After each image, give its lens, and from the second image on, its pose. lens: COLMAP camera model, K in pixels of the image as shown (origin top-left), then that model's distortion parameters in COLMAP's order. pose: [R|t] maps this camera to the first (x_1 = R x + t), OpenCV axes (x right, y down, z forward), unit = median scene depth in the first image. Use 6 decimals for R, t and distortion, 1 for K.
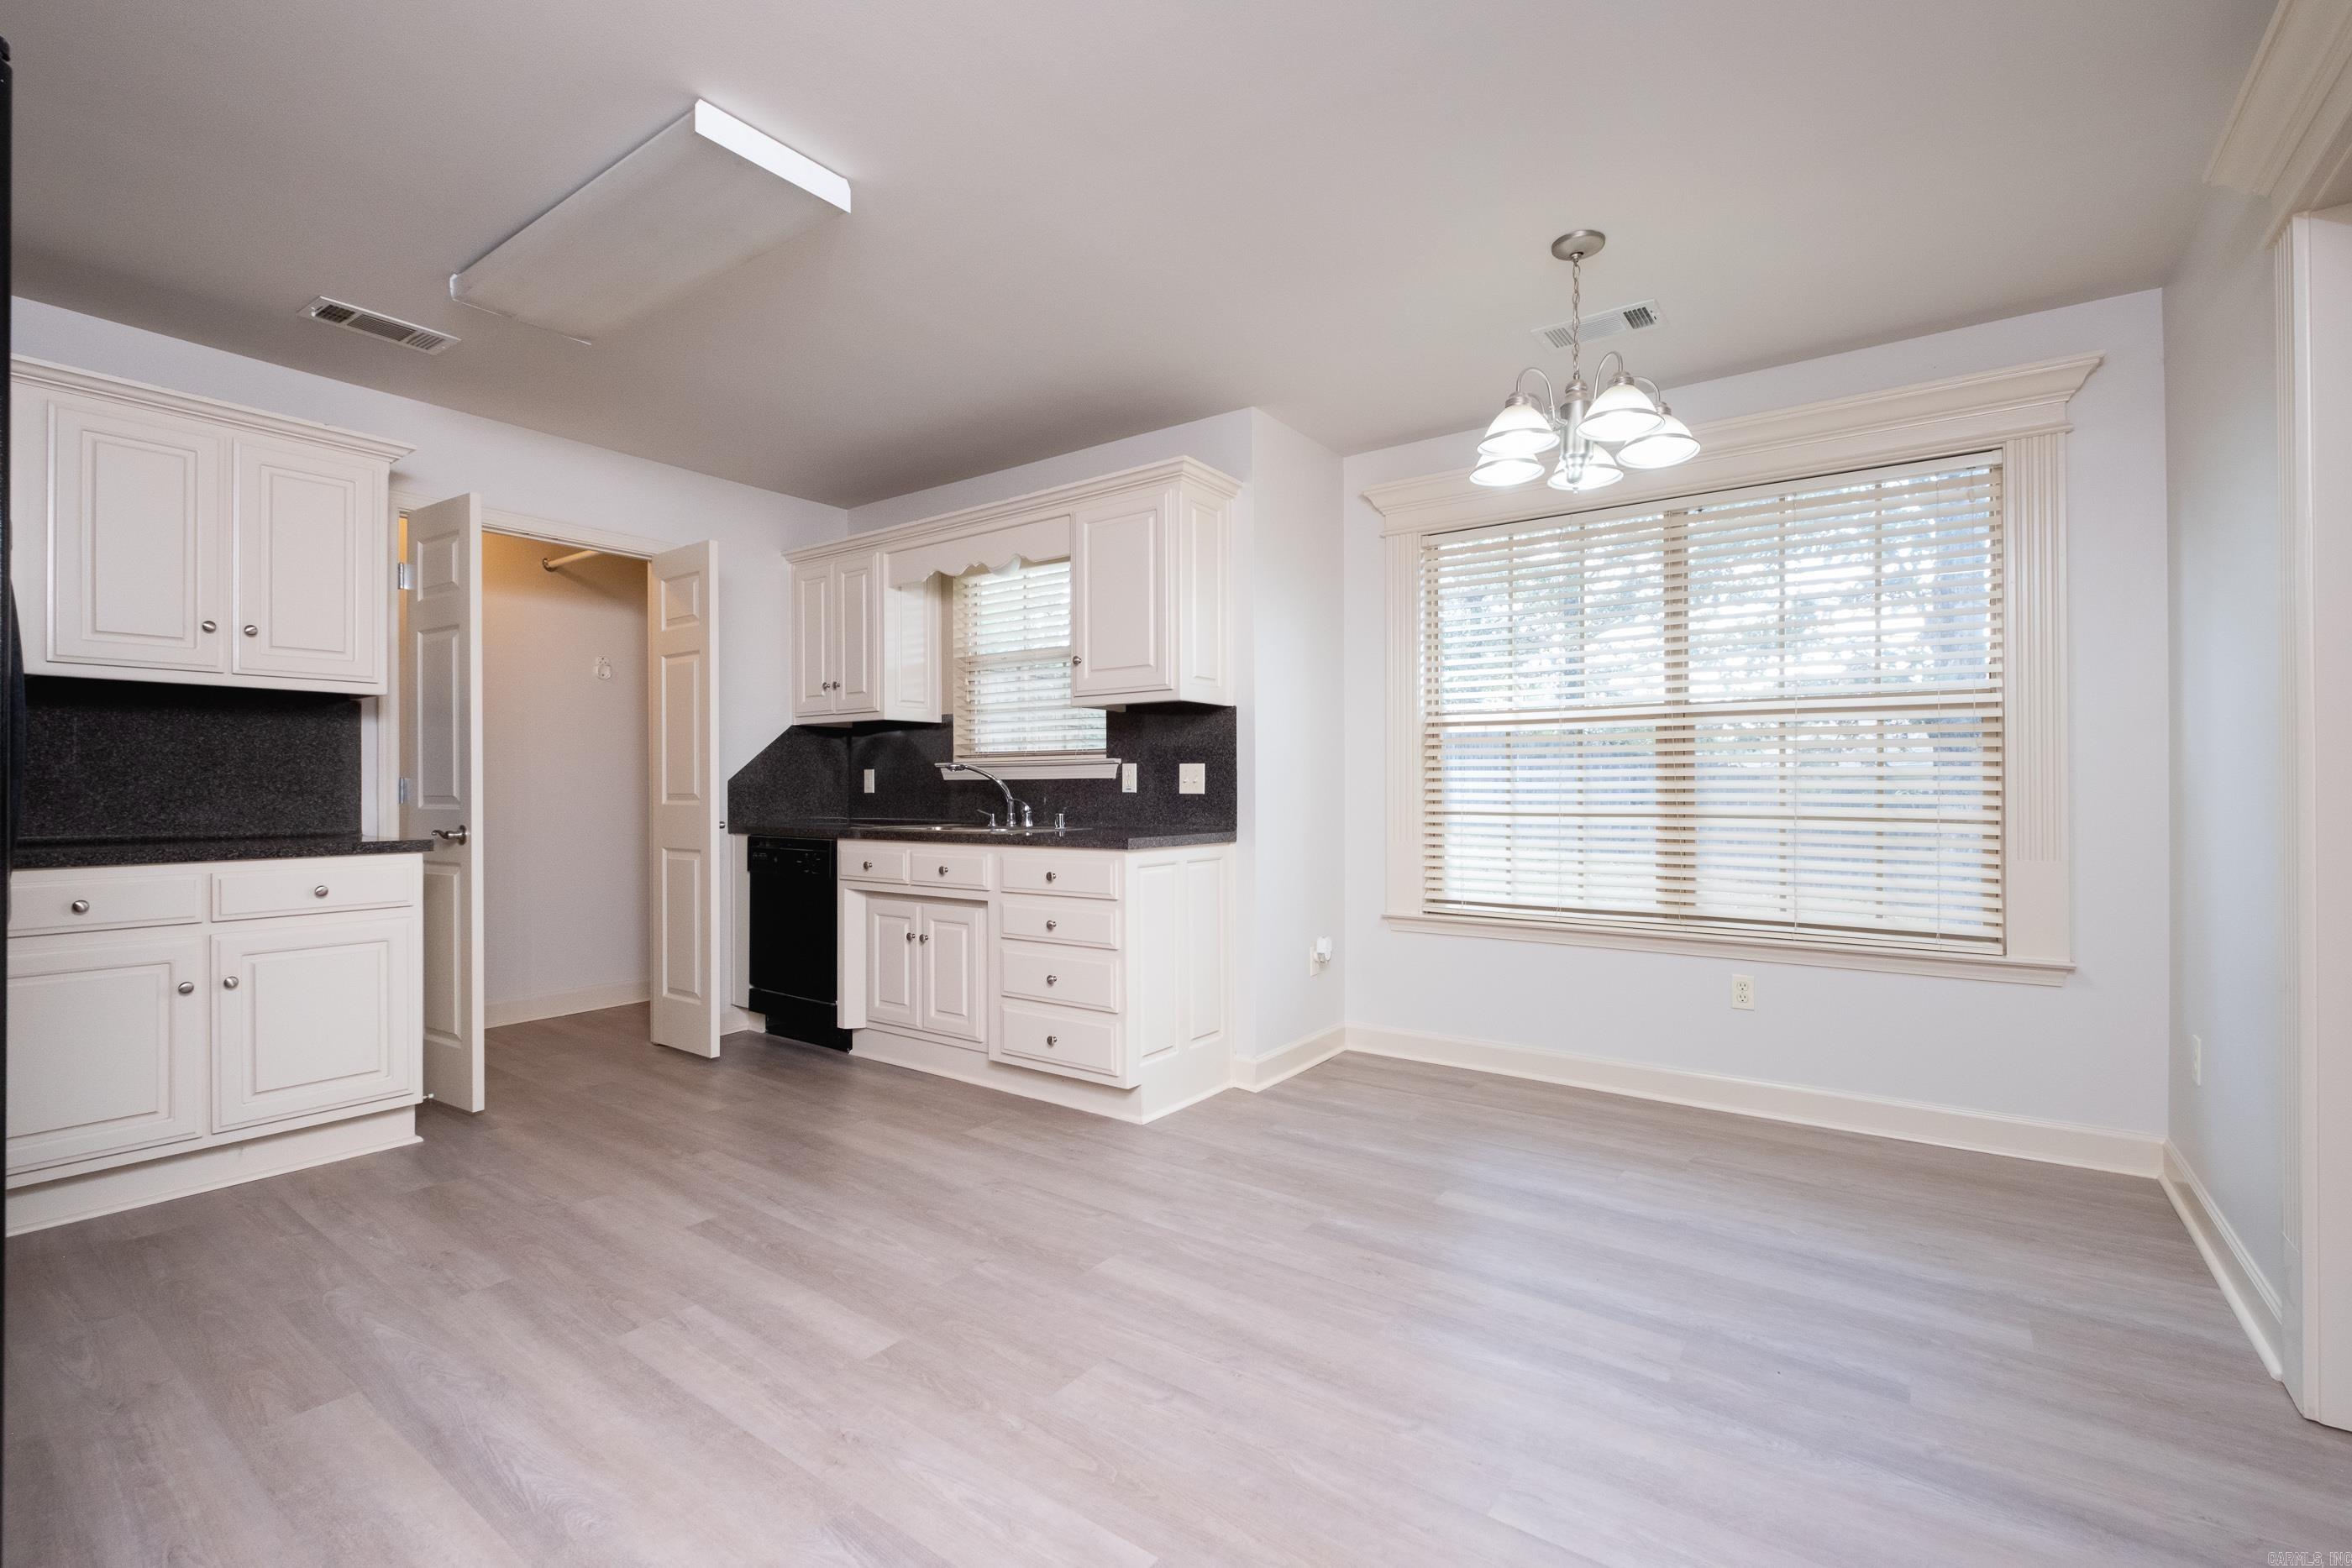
lens RADIAL K [[1040.9, 0, 1187.9], [0, 1040.9, 787.8], [0, 0, 1]] dist [0.002063, -0.004665]
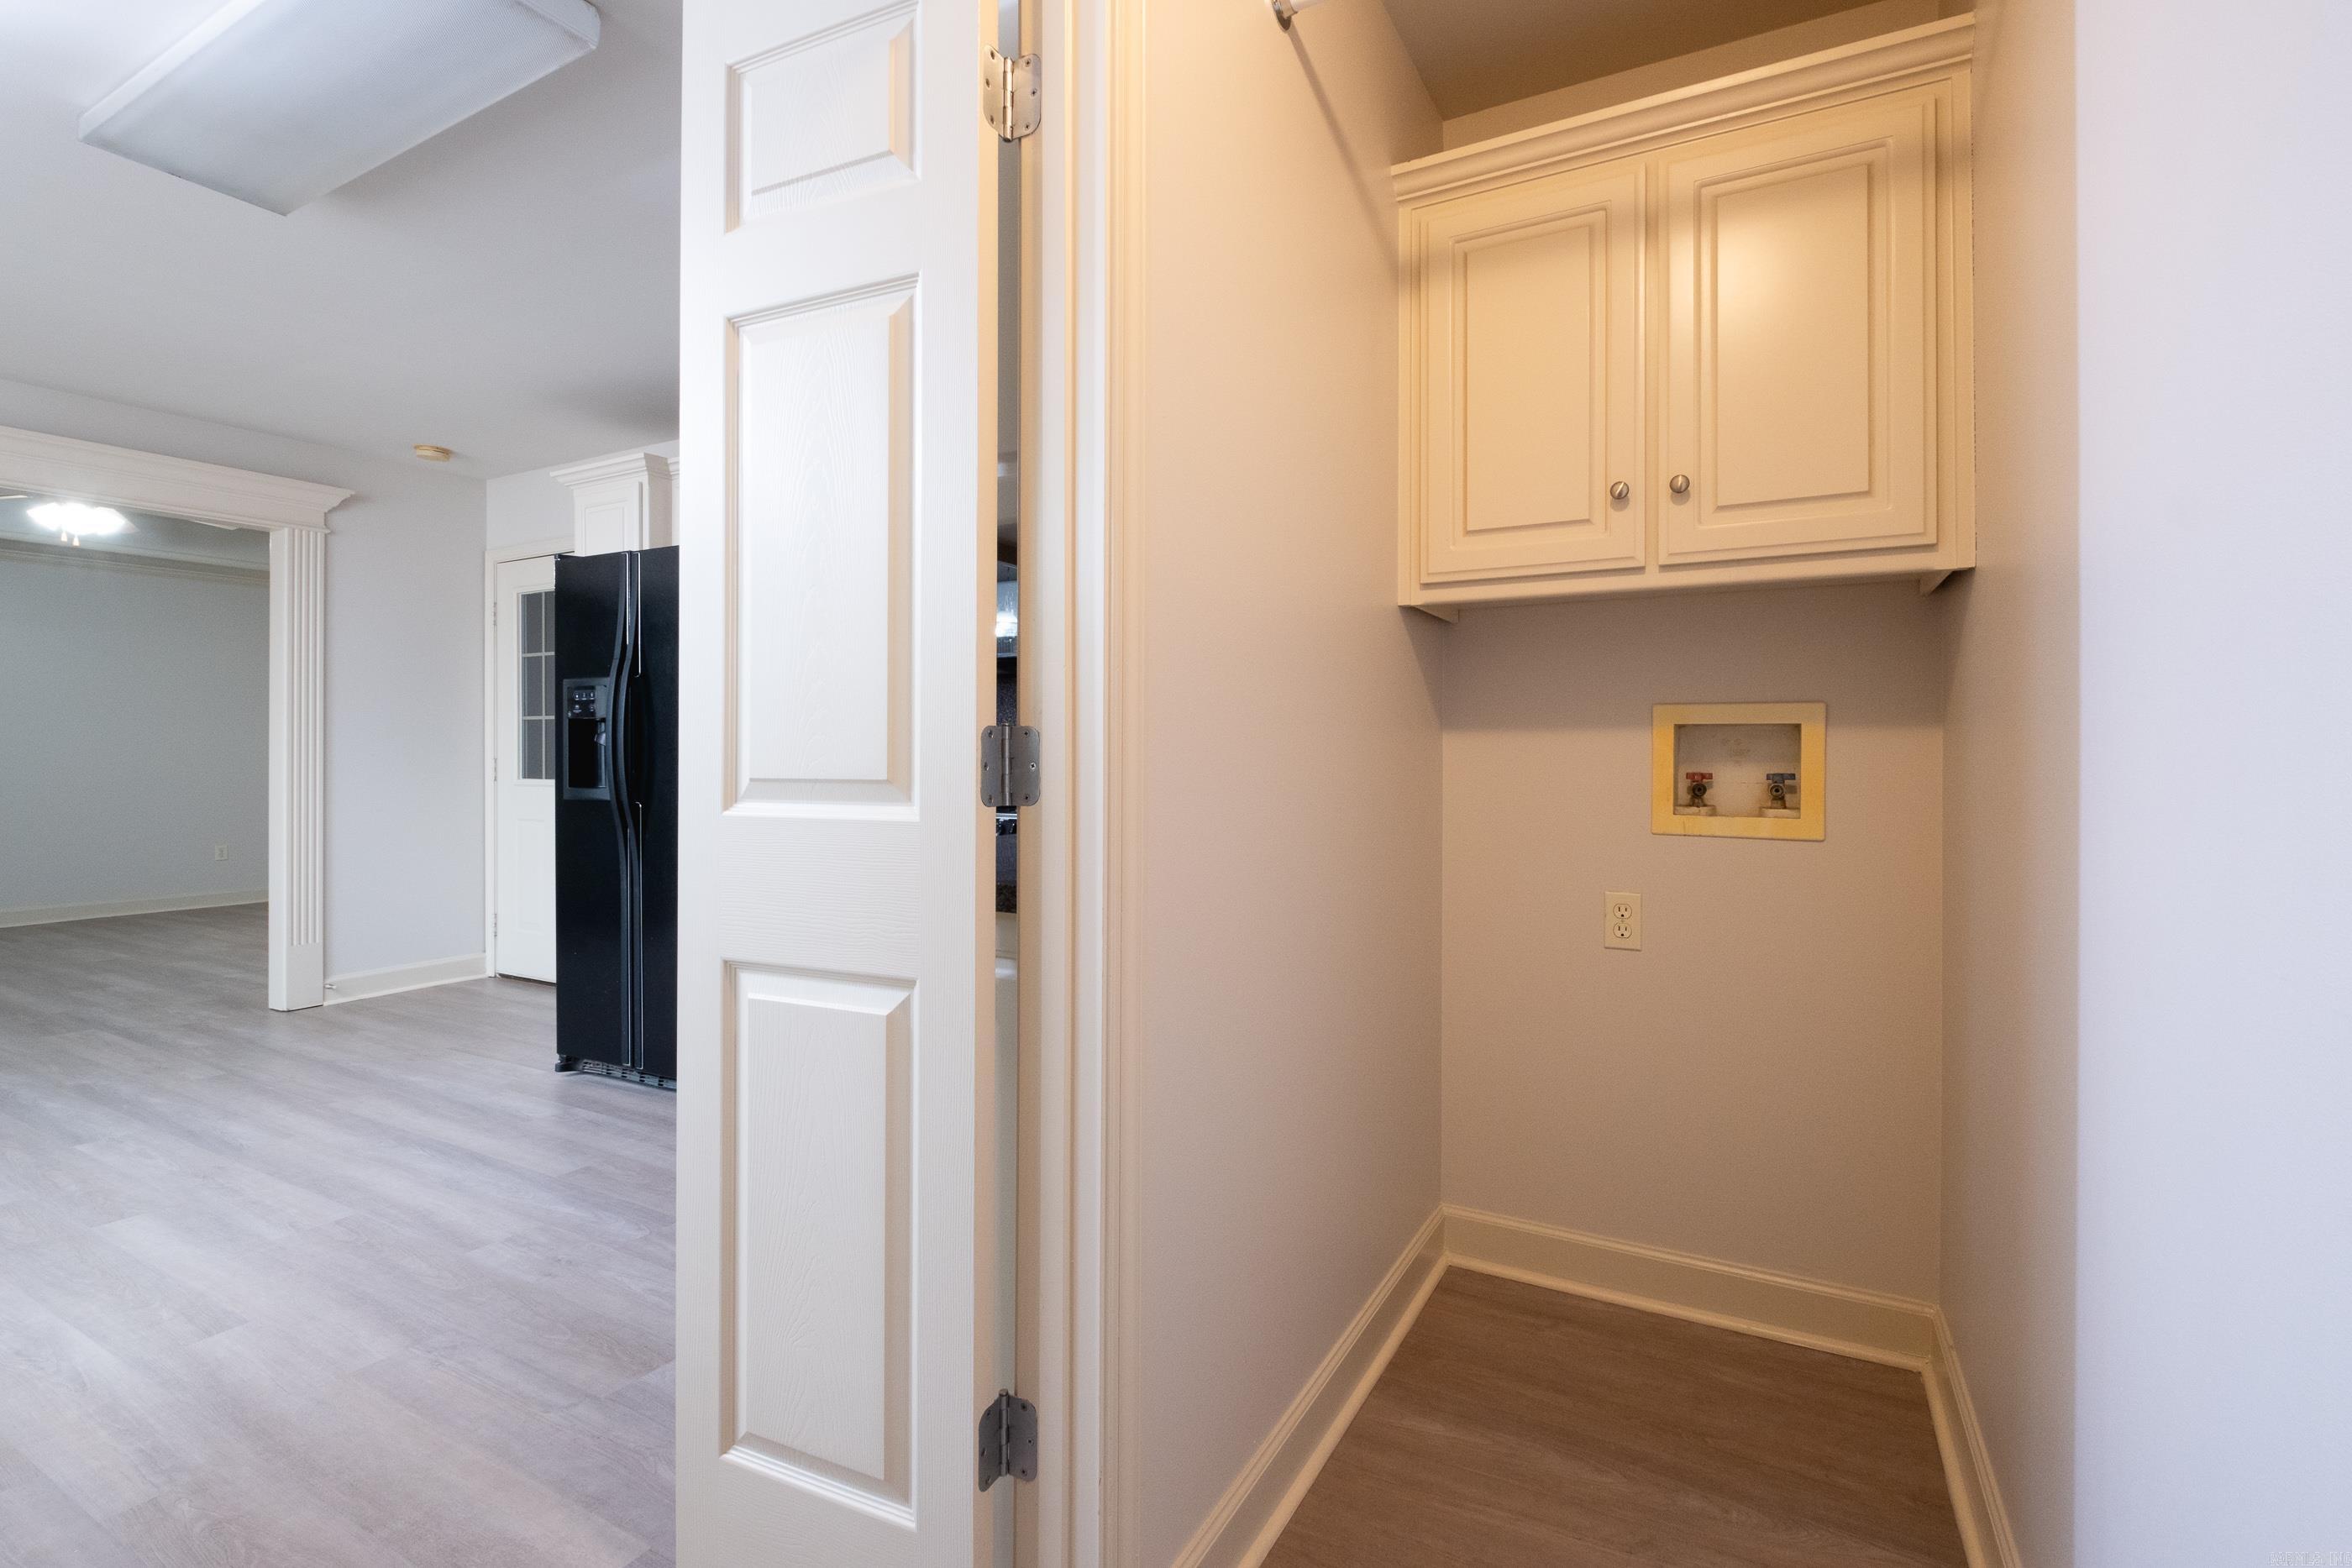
lens RADIAL K [[1073.6, 0, 1180.9], [0, 1073.6, 755.1], [0, 0, 1]] dist [-0.001415, -0.000473]
pose [[-0.993036, 0.004199, -0.117737, -0.830449], [0.004227, 0.999991, 0.000011, 0.000260], [0.117736, -0.000487, -0.993045, 1.438898]]
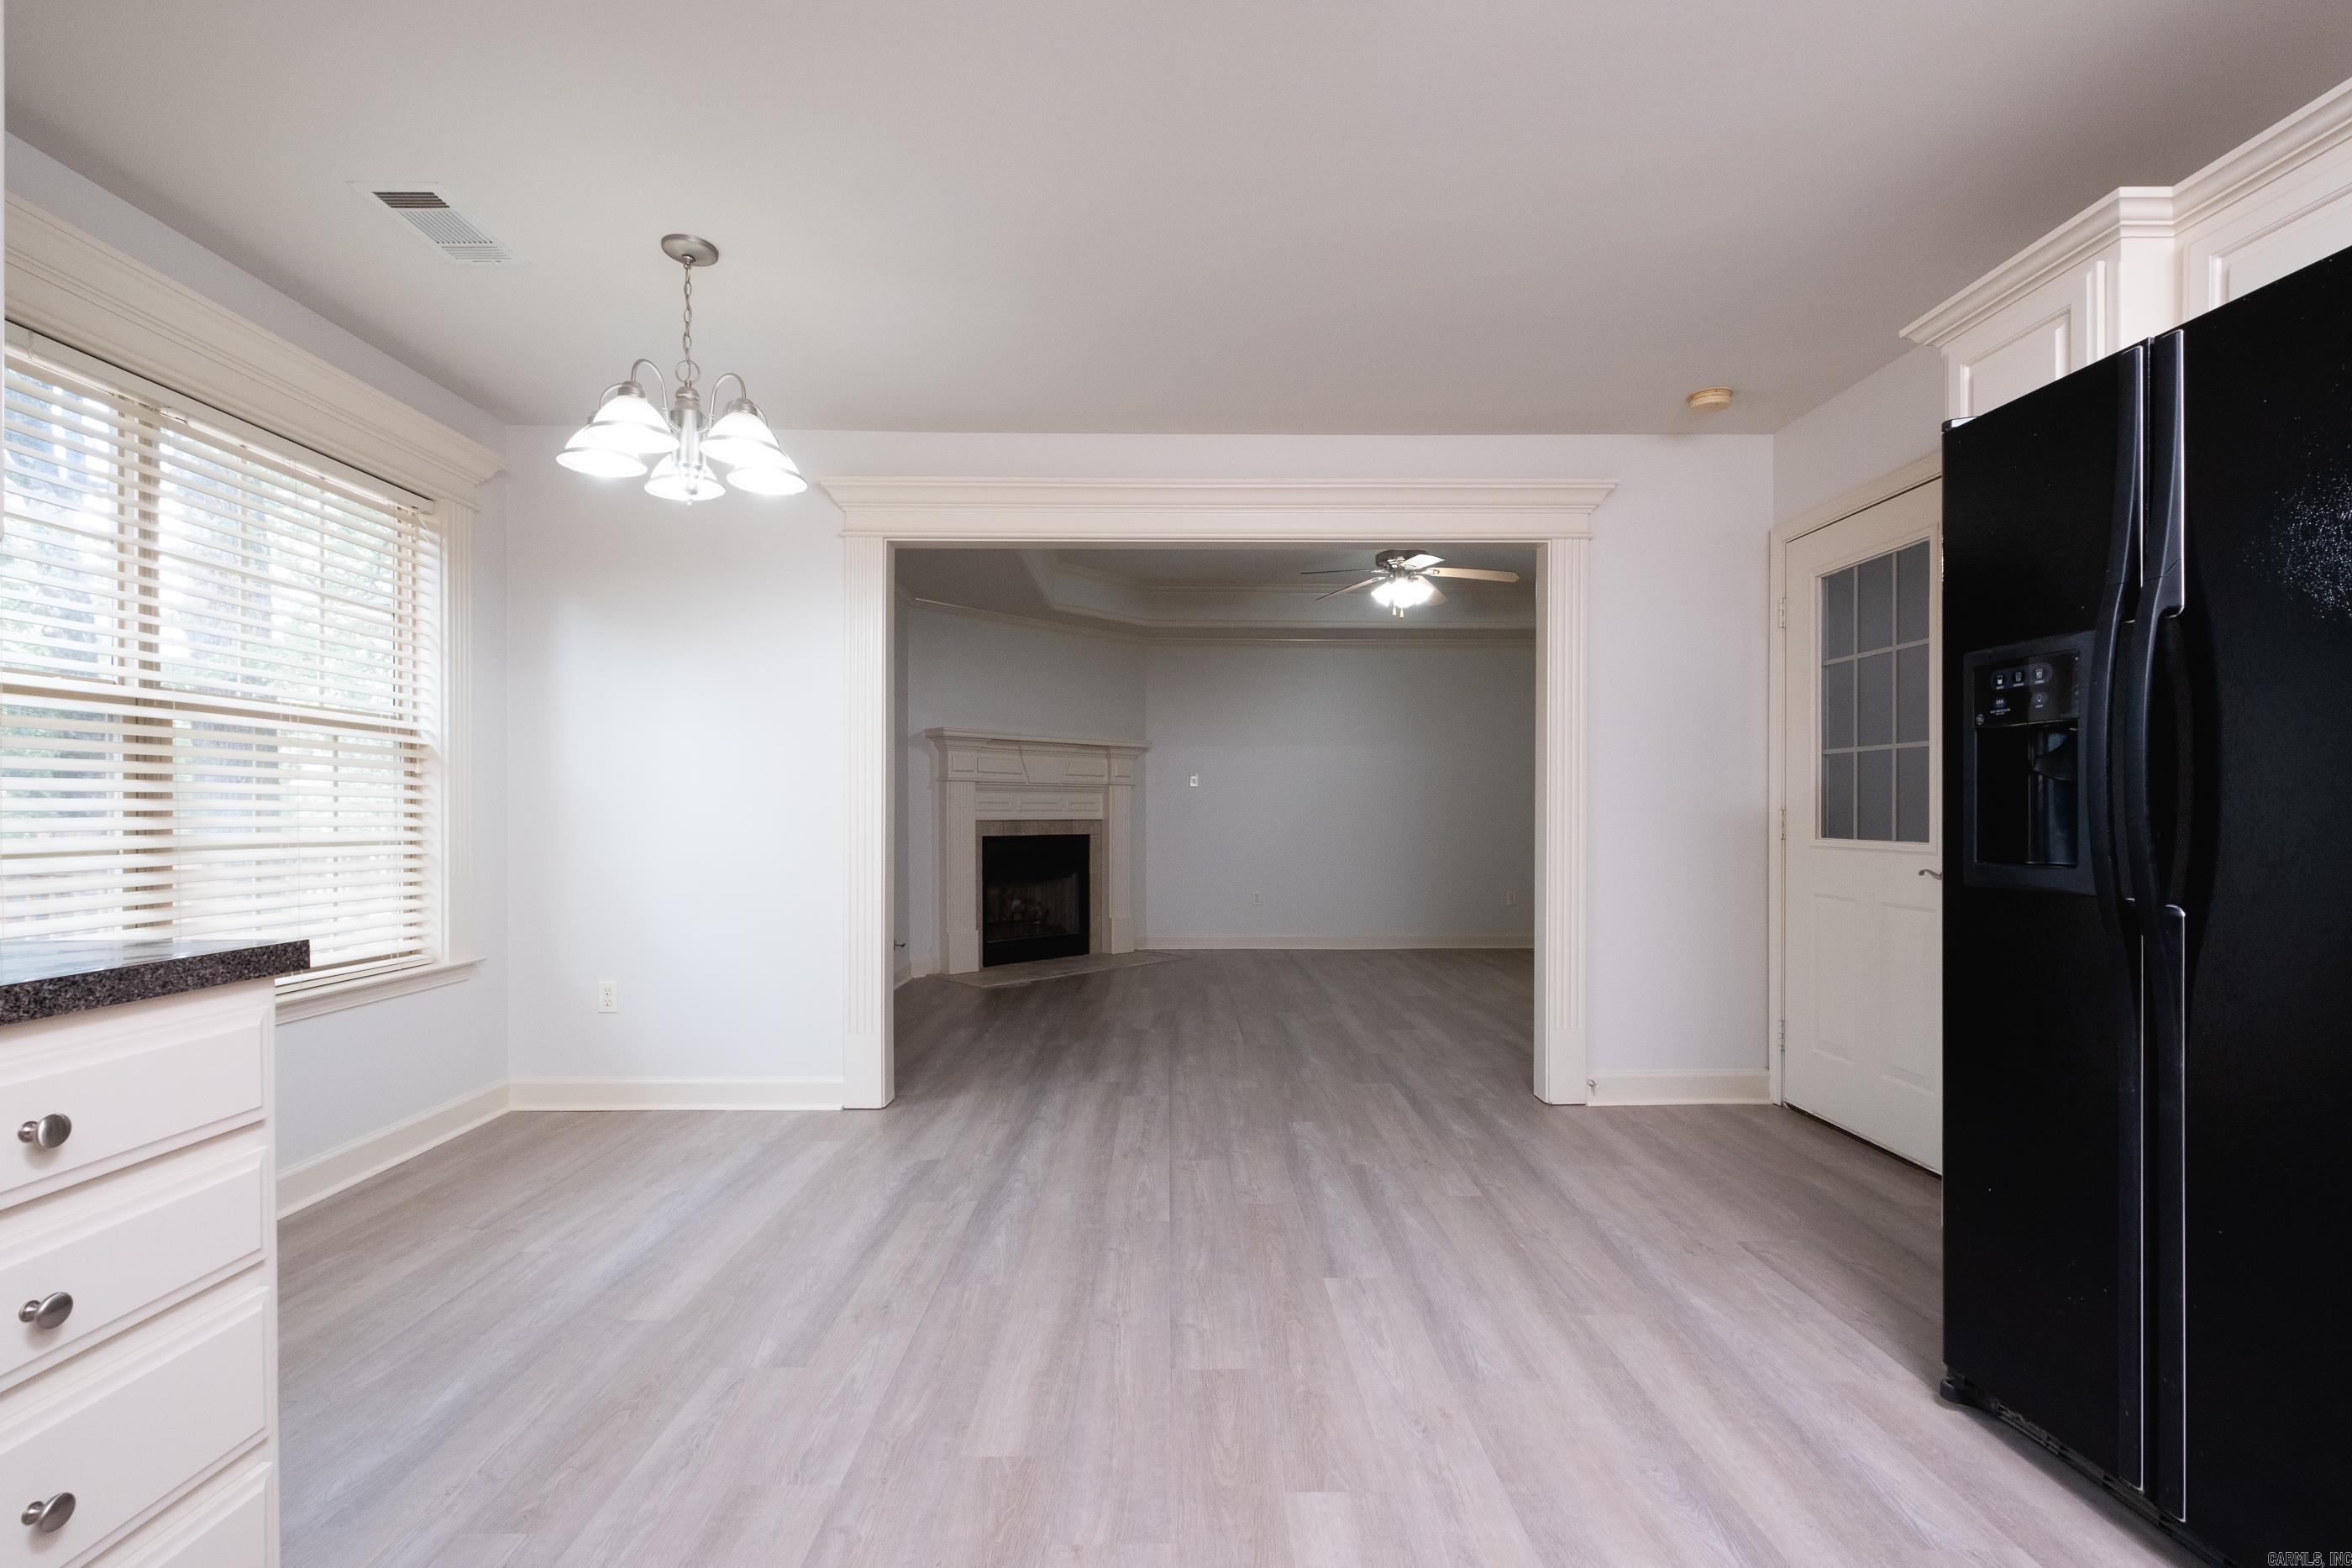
lens RADIAL K [[1056.5, 0, 1188.8], [0, 1056.5, 813.2], [0, 0, 1]] dist [-0.001152, -0.000559]
pose [[-0.602658, 0.000421, 0.798000, -0.537452], [0.001388, 0.999999, 0.000520, 0.003735], [-0.797999, 0.001421, -0.602658, 0.950262]]
